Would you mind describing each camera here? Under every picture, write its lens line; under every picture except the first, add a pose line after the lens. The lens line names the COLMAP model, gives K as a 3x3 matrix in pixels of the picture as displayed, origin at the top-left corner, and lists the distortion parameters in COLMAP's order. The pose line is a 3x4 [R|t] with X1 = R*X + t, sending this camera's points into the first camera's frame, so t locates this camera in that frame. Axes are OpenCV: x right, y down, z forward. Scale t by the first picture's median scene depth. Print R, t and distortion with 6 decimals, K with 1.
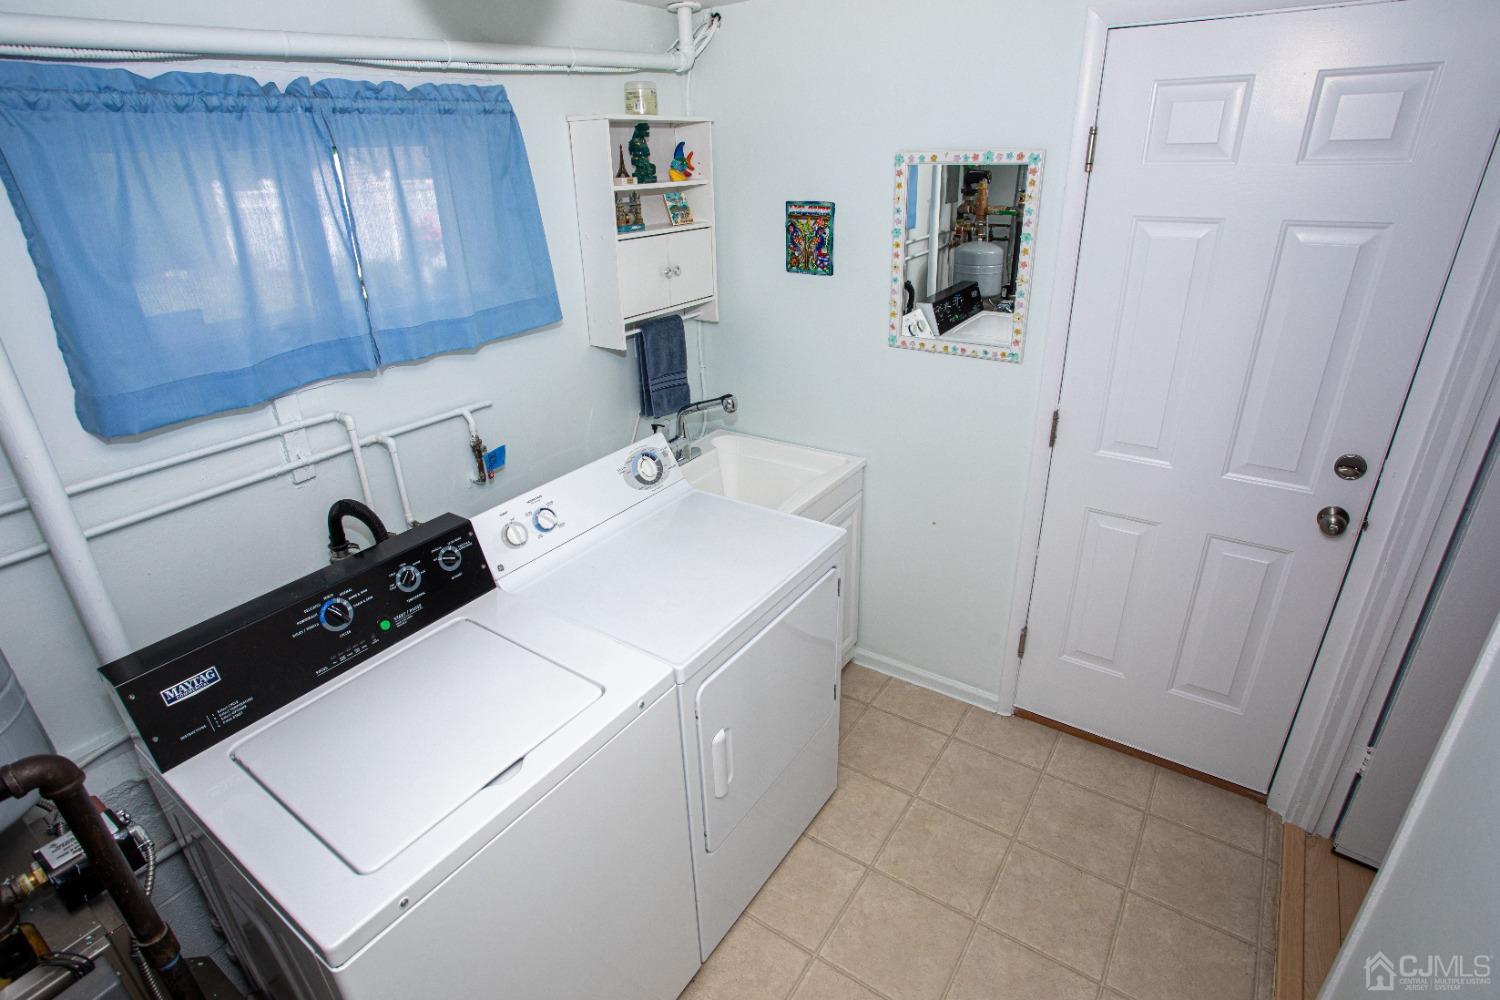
lens RADIAL K [[736.0, 0, 742.8], [0, 736.0, 496.4], [0, 0, 1]] dist [-0.075775, 0.032104]
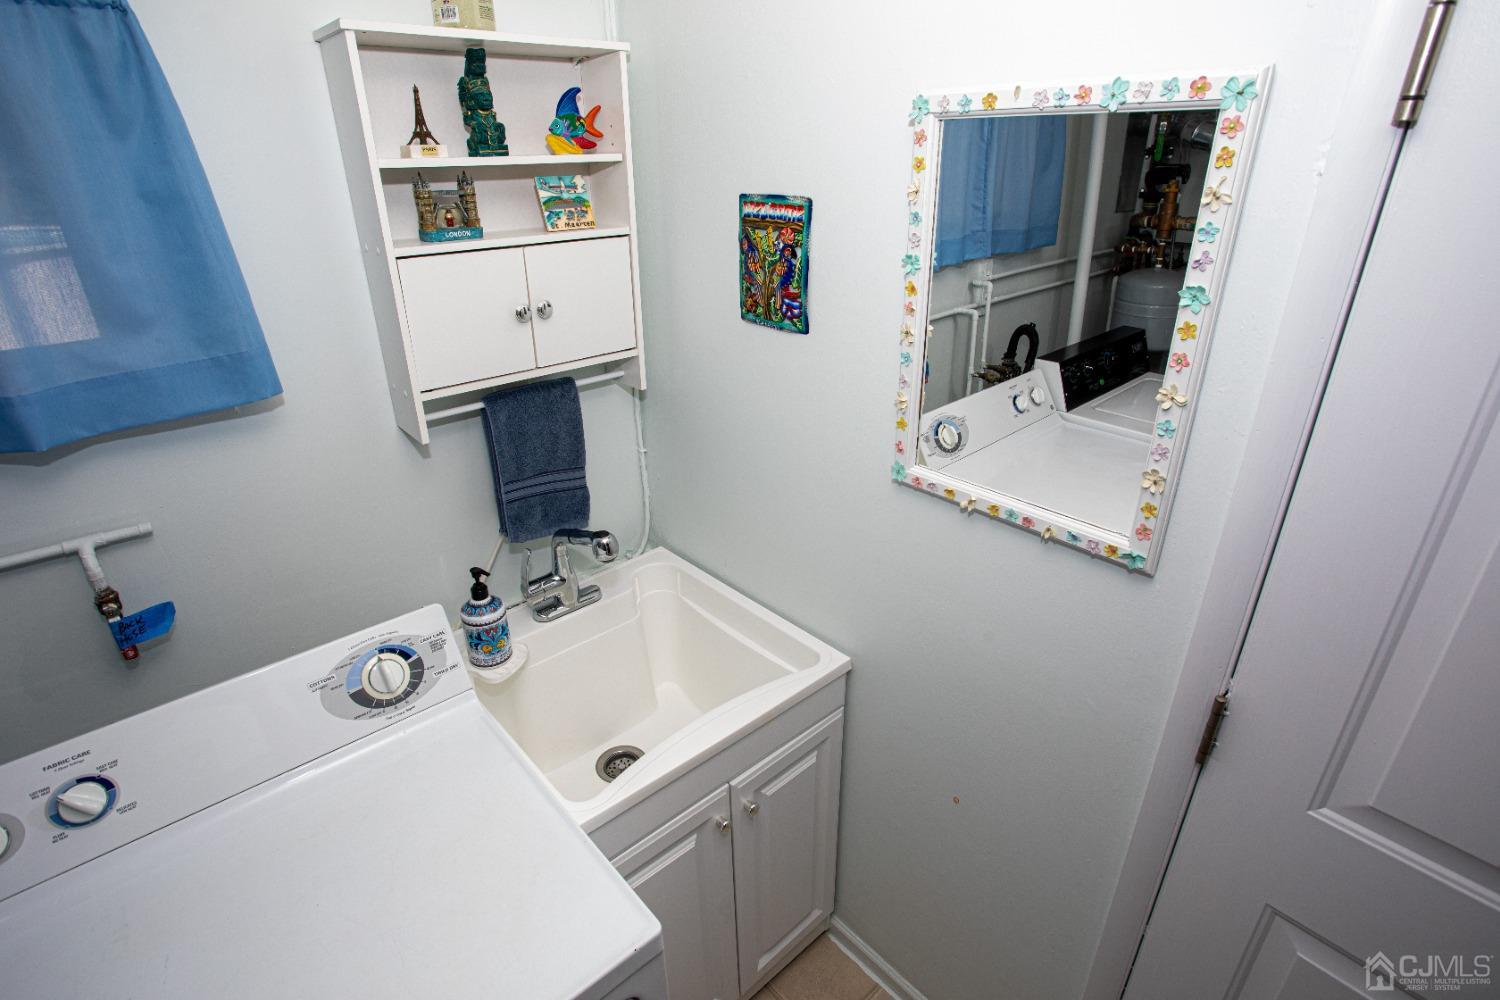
lens RADIAL K [[736.0, 0, 742.8], [0, 736.0, 496.4], [0, 0, 1]] dist [-0.075775, 0.032104]
pose [[0.971025, 0.115520, -0.209203, 0.218906], [-0.114781, 0.993267, 0.015711, -0.202637], [0.209609, 0.008757, 0.977746, 0.502129]]
